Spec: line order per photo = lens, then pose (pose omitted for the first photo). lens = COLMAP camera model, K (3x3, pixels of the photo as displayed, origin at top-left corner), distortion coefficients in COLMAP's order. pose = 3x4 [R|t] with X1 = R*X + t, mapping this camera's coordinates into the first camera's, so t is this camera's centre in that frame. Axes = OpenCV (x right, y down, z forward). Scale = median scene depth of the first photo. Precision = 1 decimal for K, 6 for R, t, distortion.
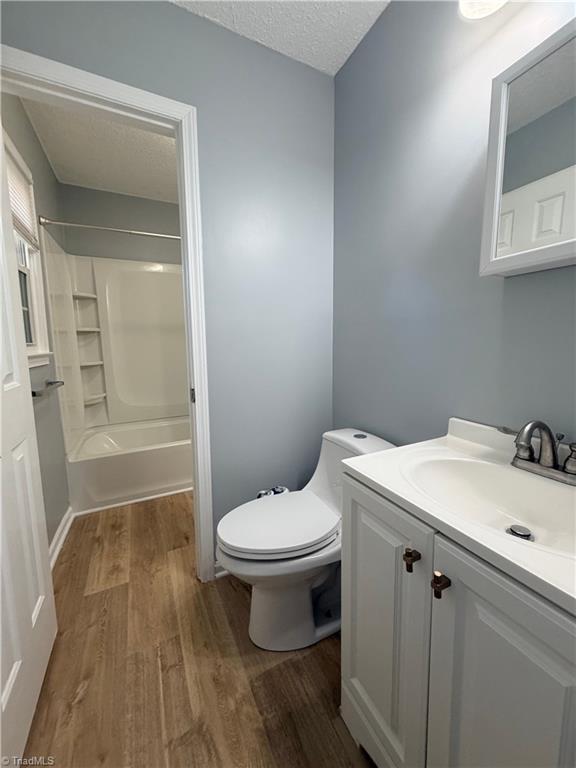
lens RADIAL K [[306.4, 0, 288.8], [0, 306.4, 381.5], [0, 0, 1]] dist [-0.000225, -0.000055]
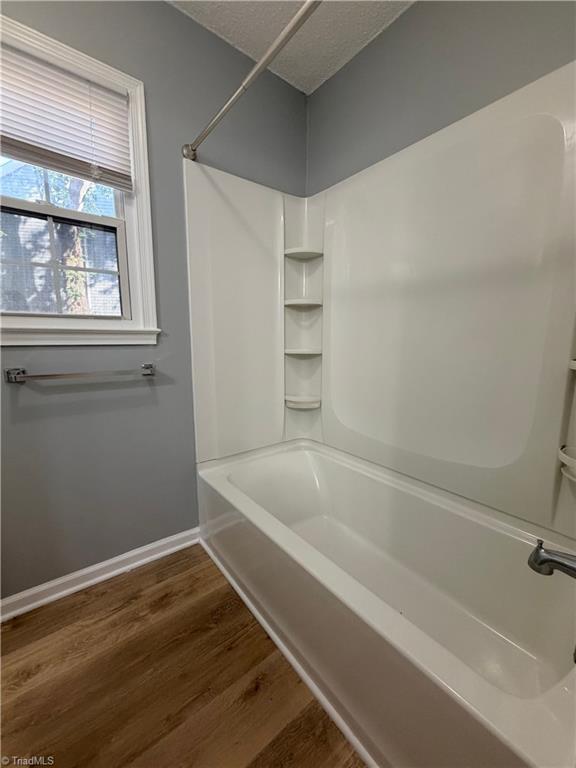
lens RADIAL K [[306.4, 0, 287.9], [0, 306.4, 381.4], [0, 0, 1]] dist [-0.000225, -0.000055]
pose [[0.210507, 0.146953, -0.966484, 0.050310], [-0.131463, 0.983912, 0.120969, -0.101785], [0.968713, 0.101592, 0.226439, 1.163577]]
